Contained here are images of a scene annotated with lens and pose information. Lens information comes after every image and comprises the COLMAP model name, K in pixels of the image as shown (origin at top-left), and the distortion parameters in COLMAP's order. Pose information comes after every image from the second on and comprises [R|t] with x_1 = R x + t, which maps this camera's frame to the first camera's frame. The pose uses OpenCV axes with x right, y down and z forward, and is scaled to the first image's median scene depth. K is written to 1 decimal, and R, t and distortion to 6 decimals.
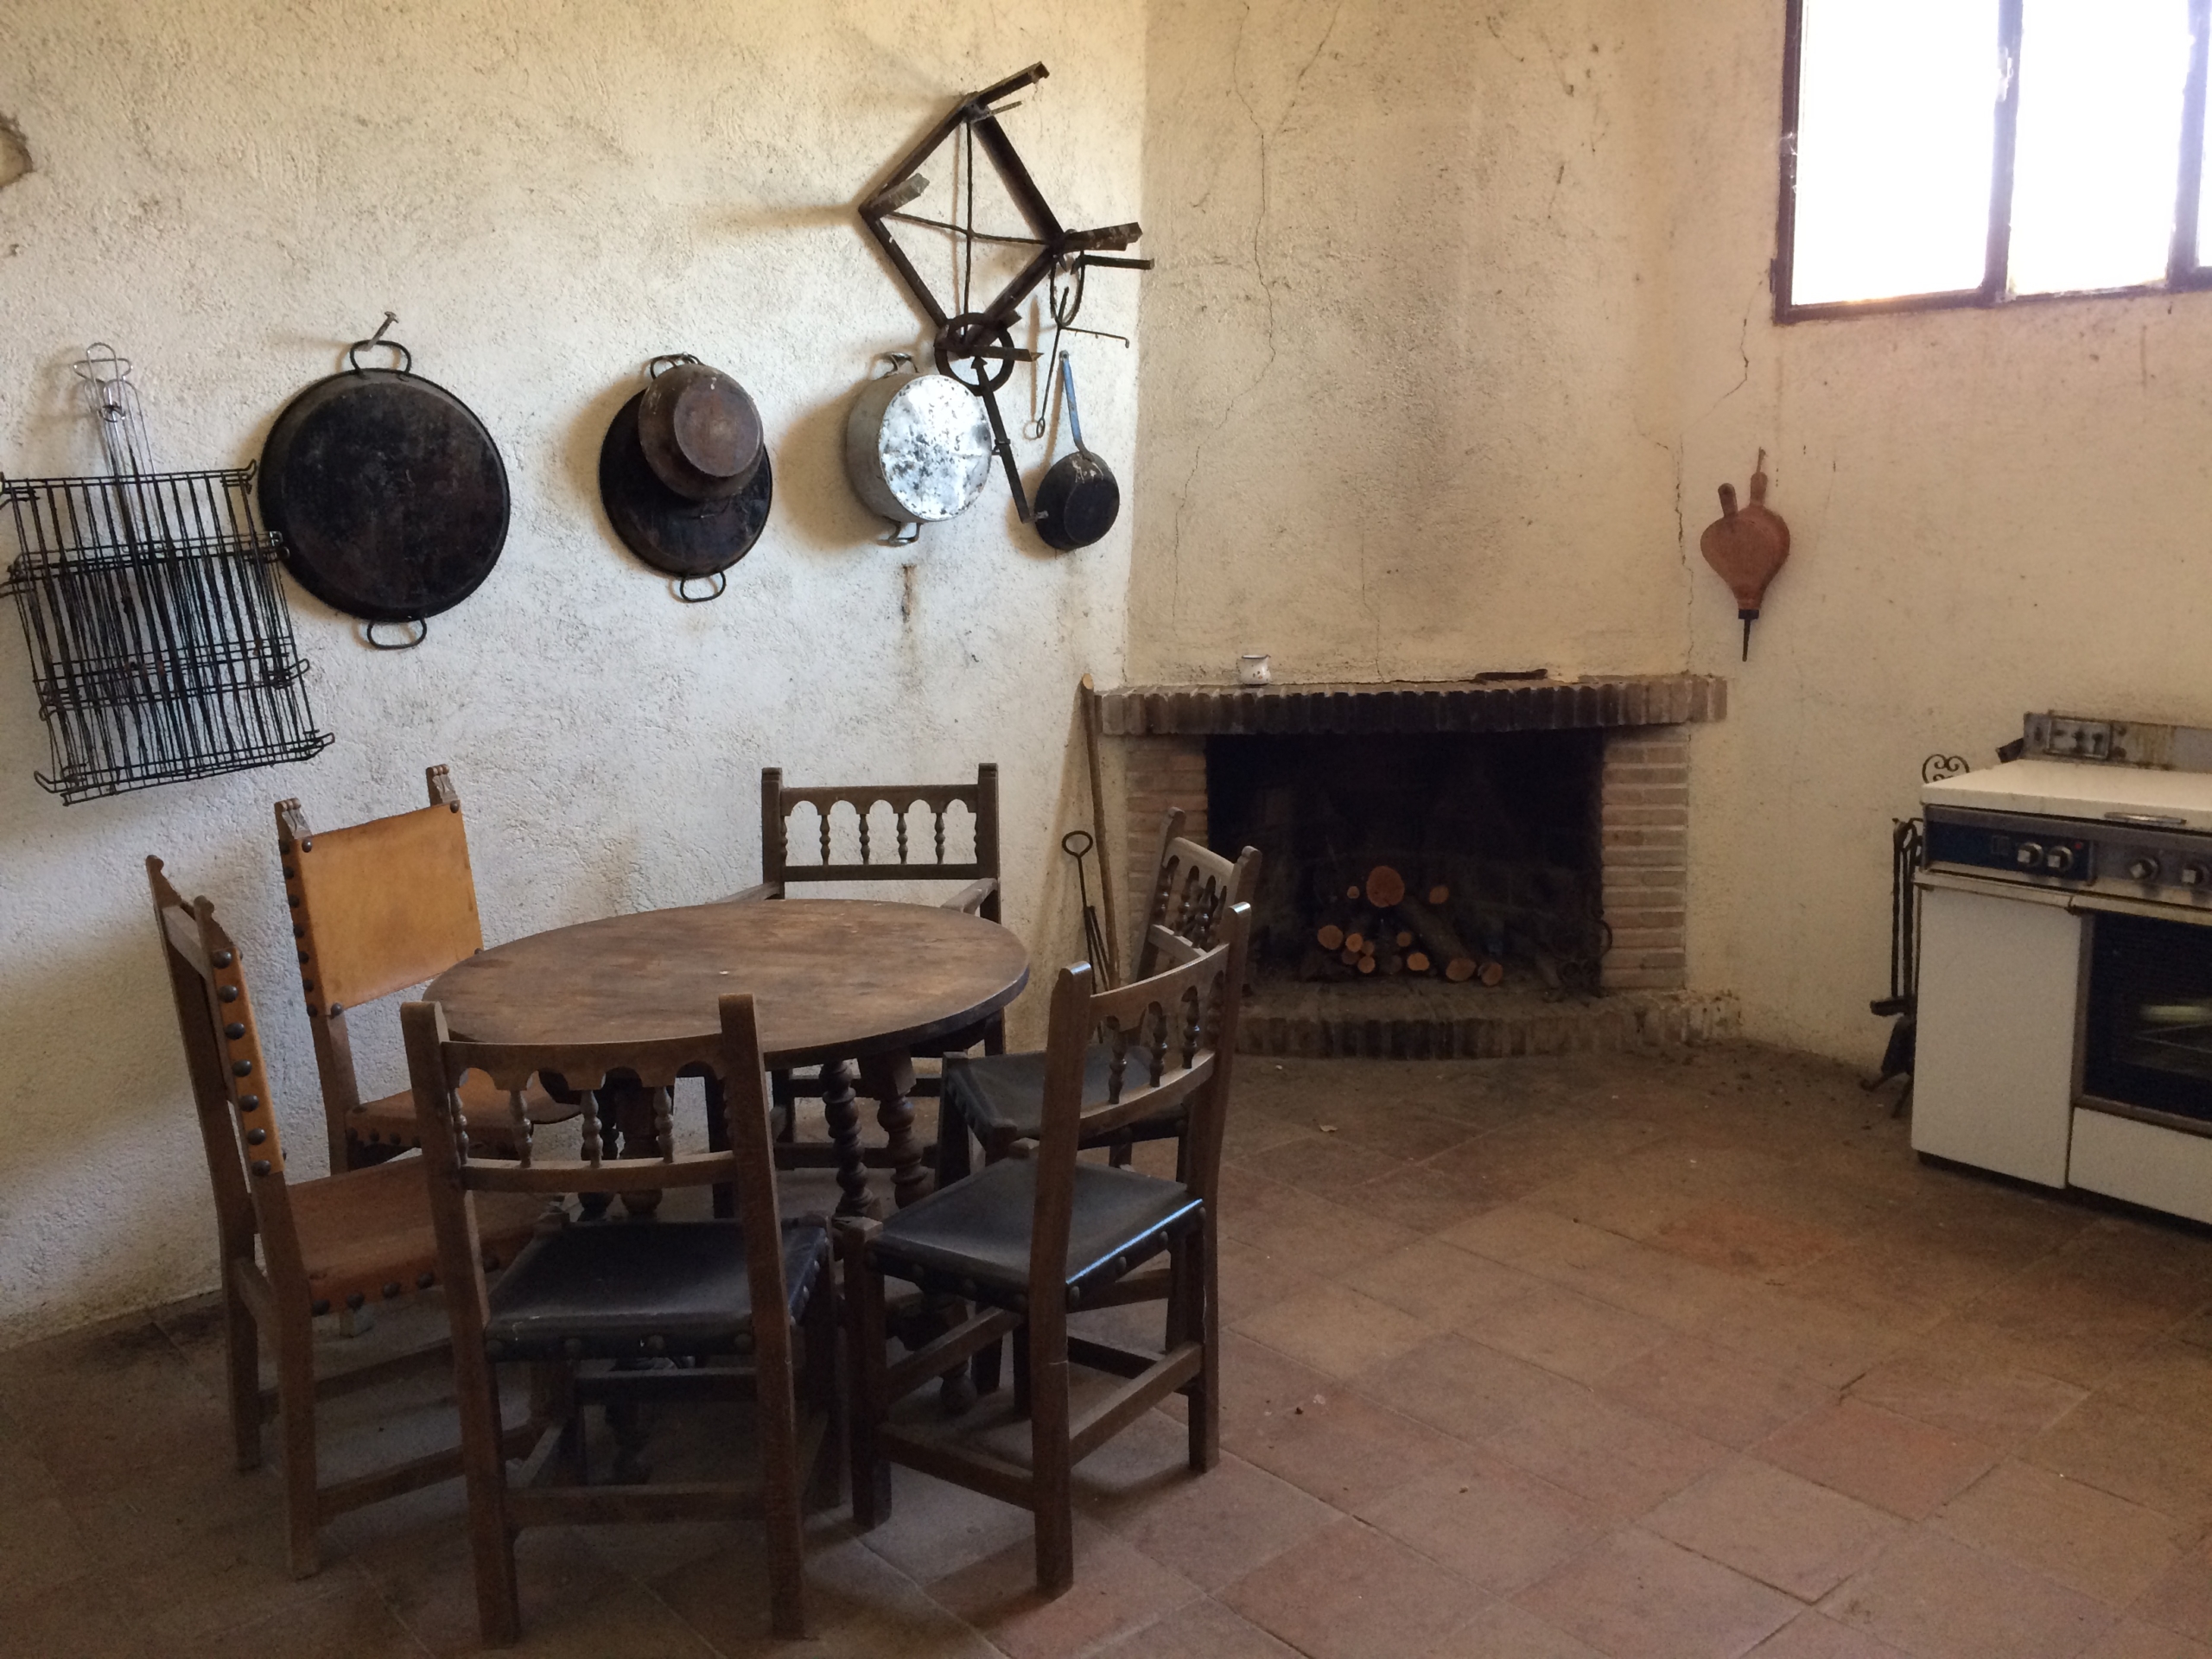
lens RADIAL K [[1915.5, 0, 1106.0], [0, 1915.5, 829.5], [0, 0, 1]] dist [0.080204, -0.090714]
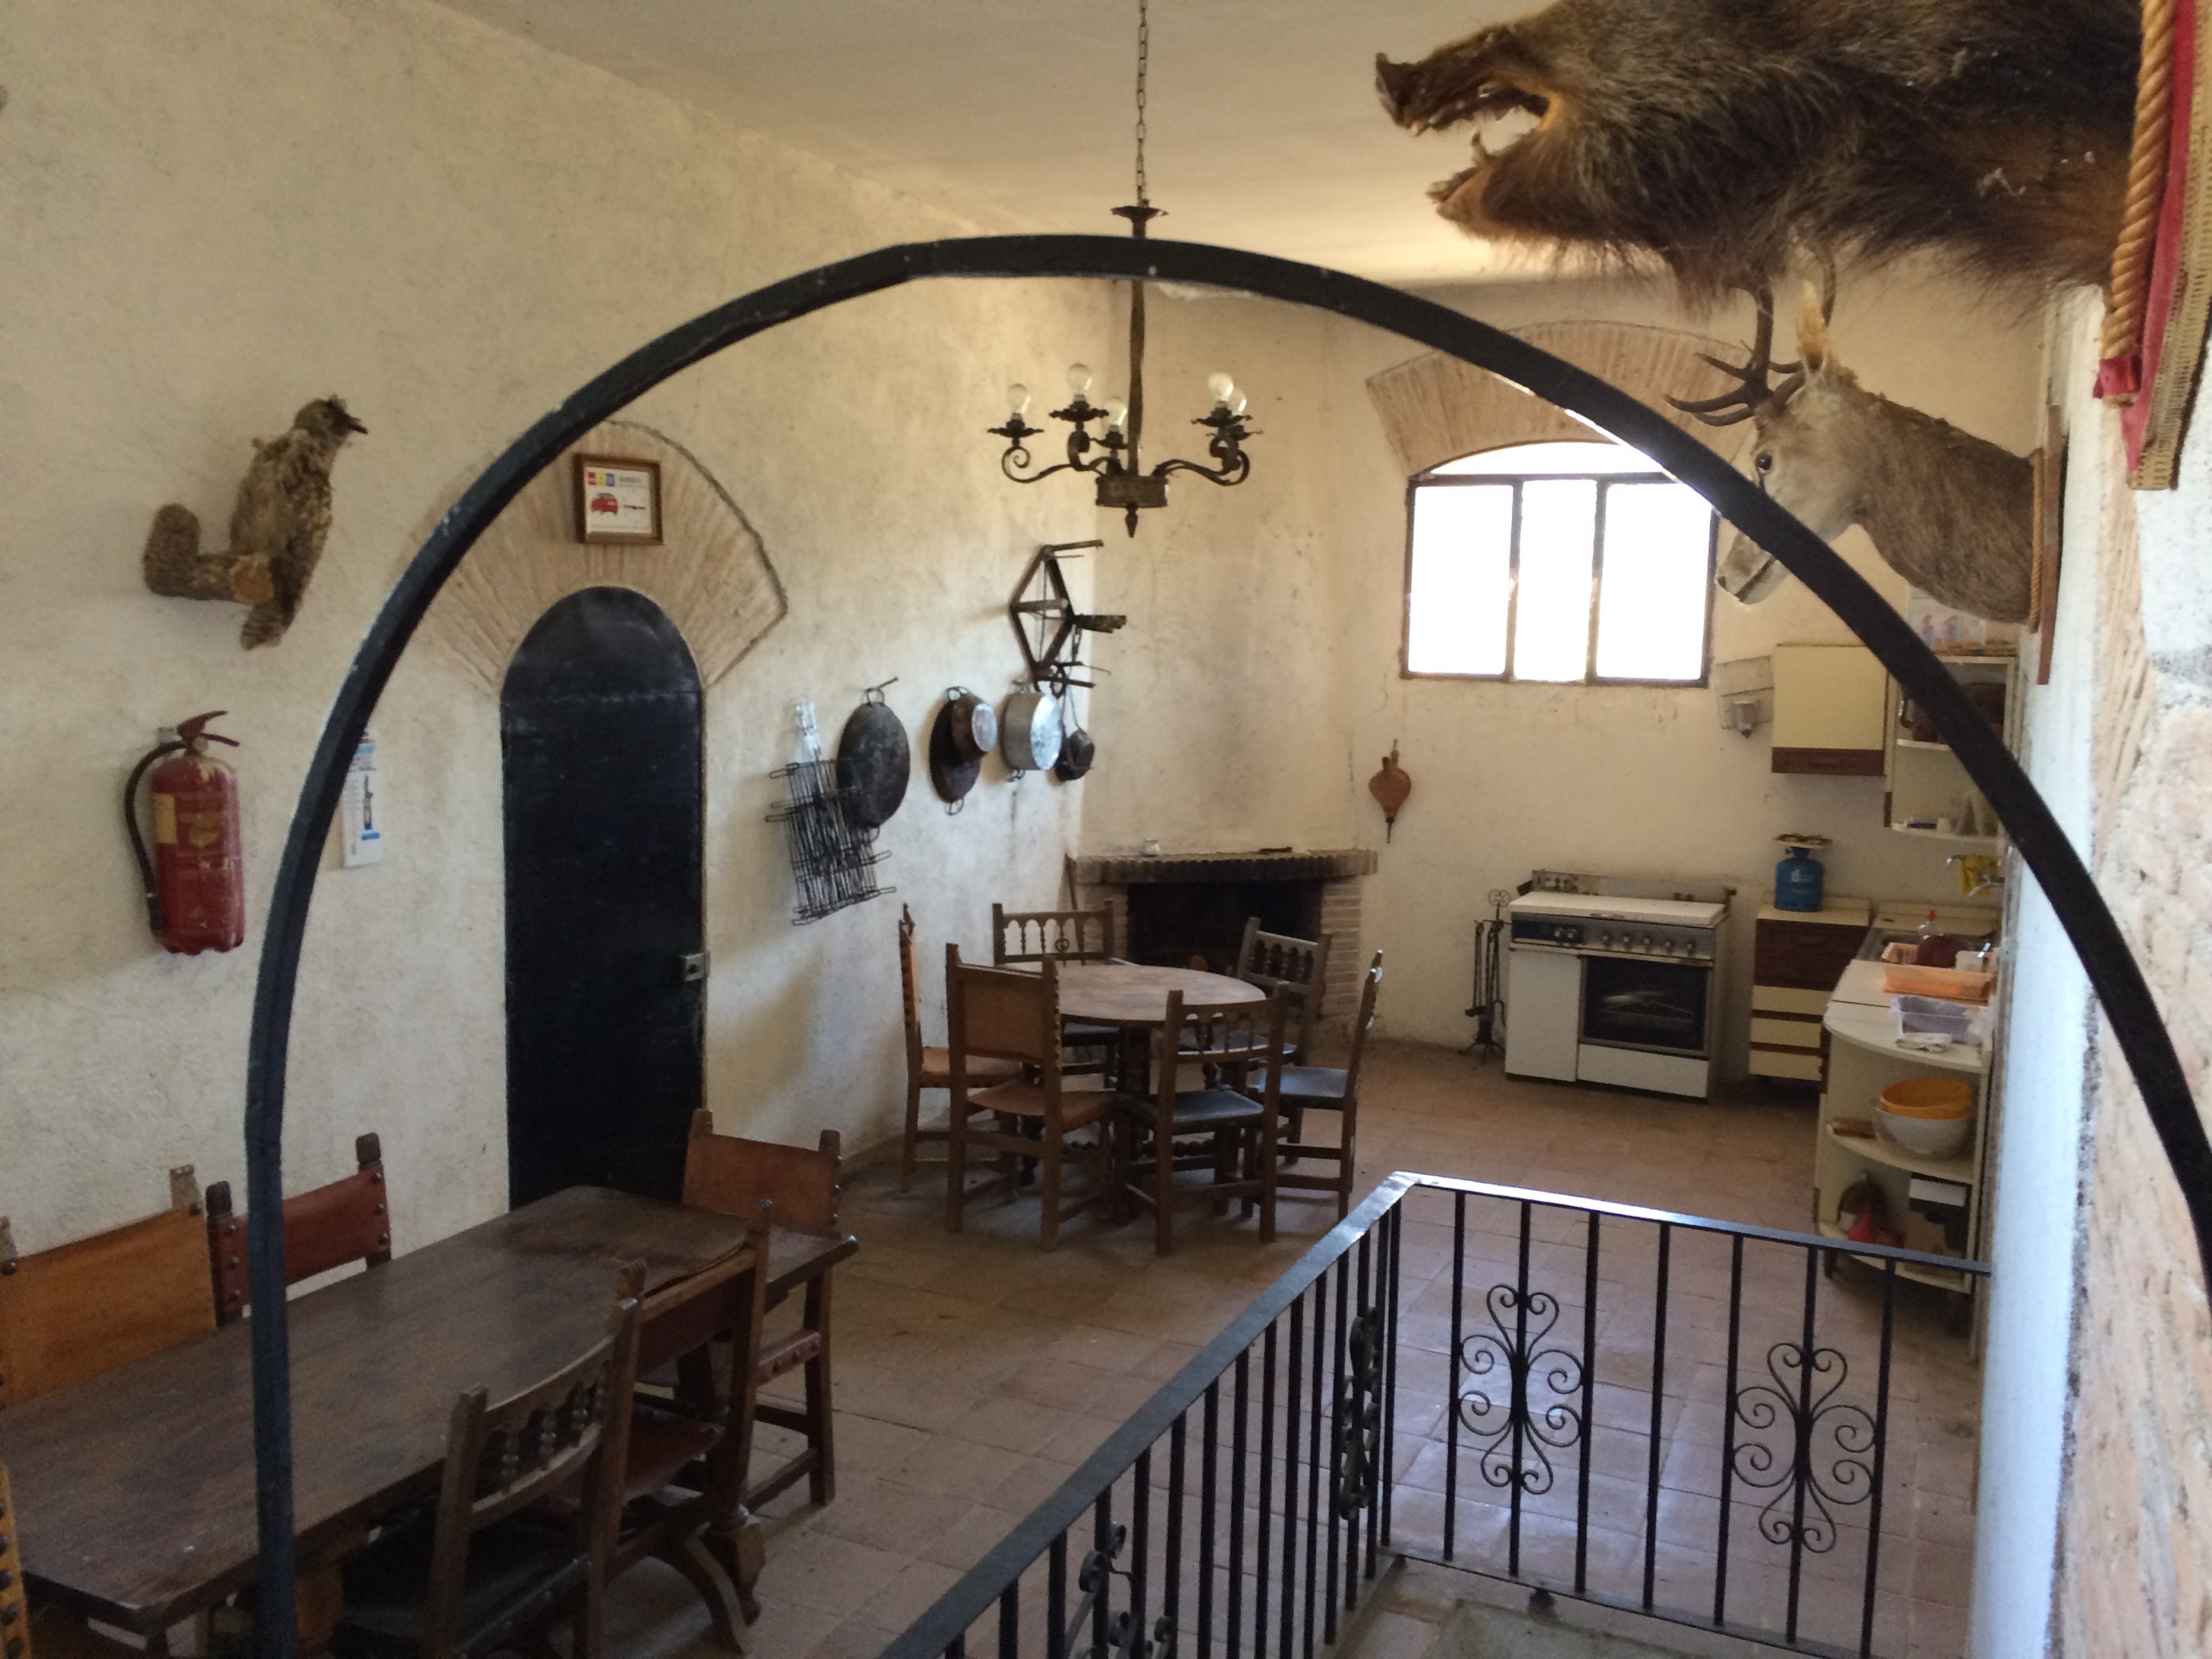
lens RADIAL K [[1855.7, 0, 1106.0], [0, 1855.7, 829.5], [0, 0, 1]] dist [0.004616, 0.000912]
pose [[0.910192, 0.002074, 0.414181, -0.767290], [0.029067, 0.997202, -0.068872, 0.022228], [-0.413165, 0.074726, 0.907585, -0.645332]]
